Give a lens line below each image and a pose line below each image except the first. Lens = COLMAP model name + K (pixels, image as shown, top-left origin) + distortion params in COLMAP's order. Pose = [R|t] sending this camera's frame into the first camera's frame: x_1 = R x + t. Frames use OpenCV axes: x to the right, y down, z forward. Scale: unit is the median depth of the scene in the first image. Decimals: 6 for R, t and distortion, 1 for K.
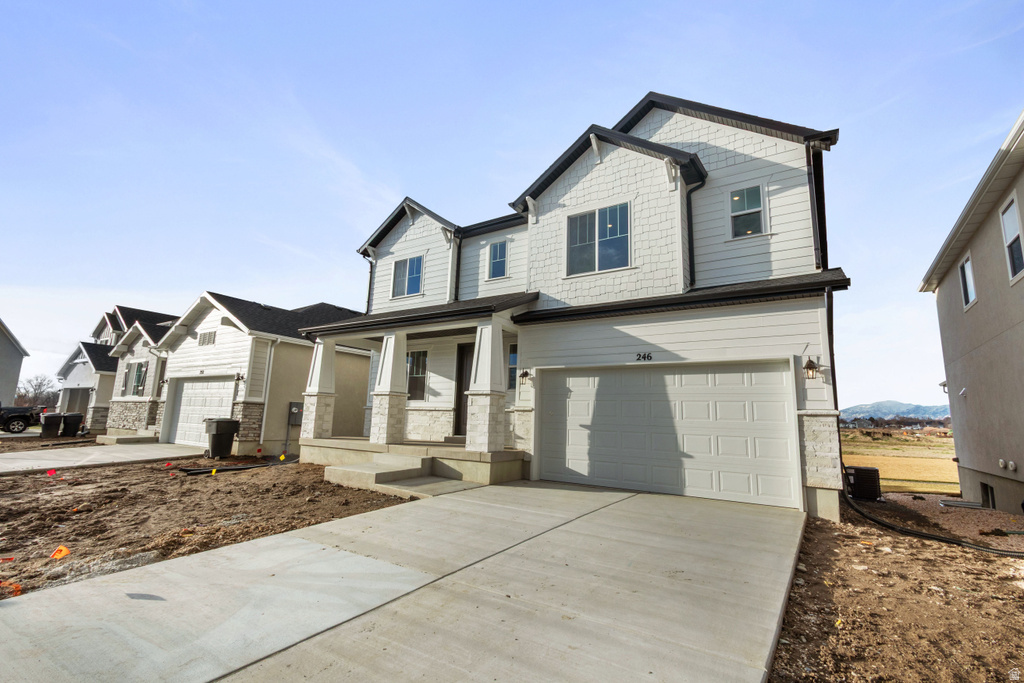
lens RADIAL K [[476.7, 0, 520.2], [0, 476.7, 344.6], [0, 0, 1]] dist [0.005227, -0.002088]
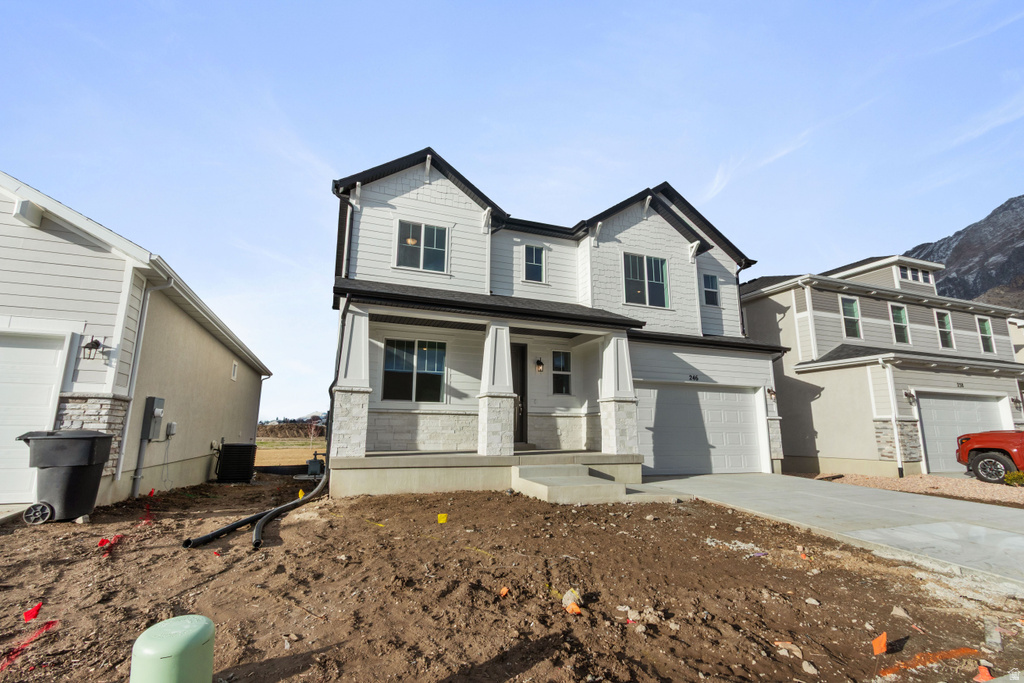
lens RADIAL K [[476.7, 0, 522.4], [0, 476.7, 338.9], [0, 0, 1]] dist [0.005227, -0.002088]
pose [[0.570227, 0.127920, 0.811466, -1.037023], [-0.122523, 0.989997, -0.069965, 0.063207], [-0.812299, -0.059527, 0.580196, 0.528995]]
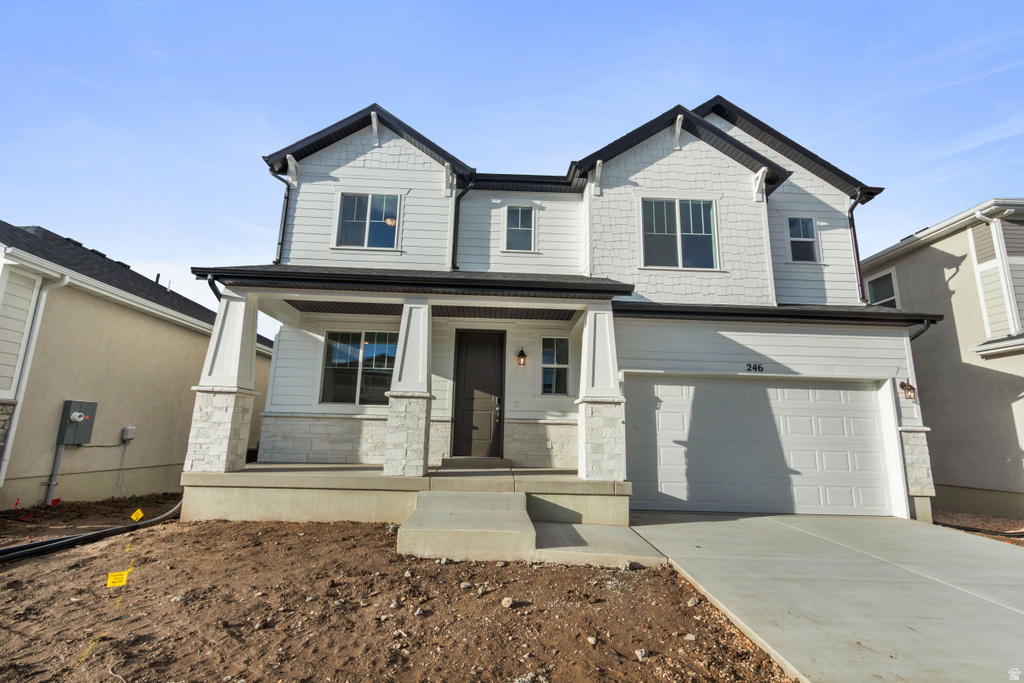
lens RADIAL K [[476.7, 0, 520.6], [0, 476.7, 338.7], [0, 0, 1]] dist [0.005227, -0.002088]
pose [[0.814126, 0.100870, 0.571859, -0.579102], [-0.091757, 0.994771, -0.044838, 0.046969], [-0.573392, -0.015969, 0.819125, 0.435609]]
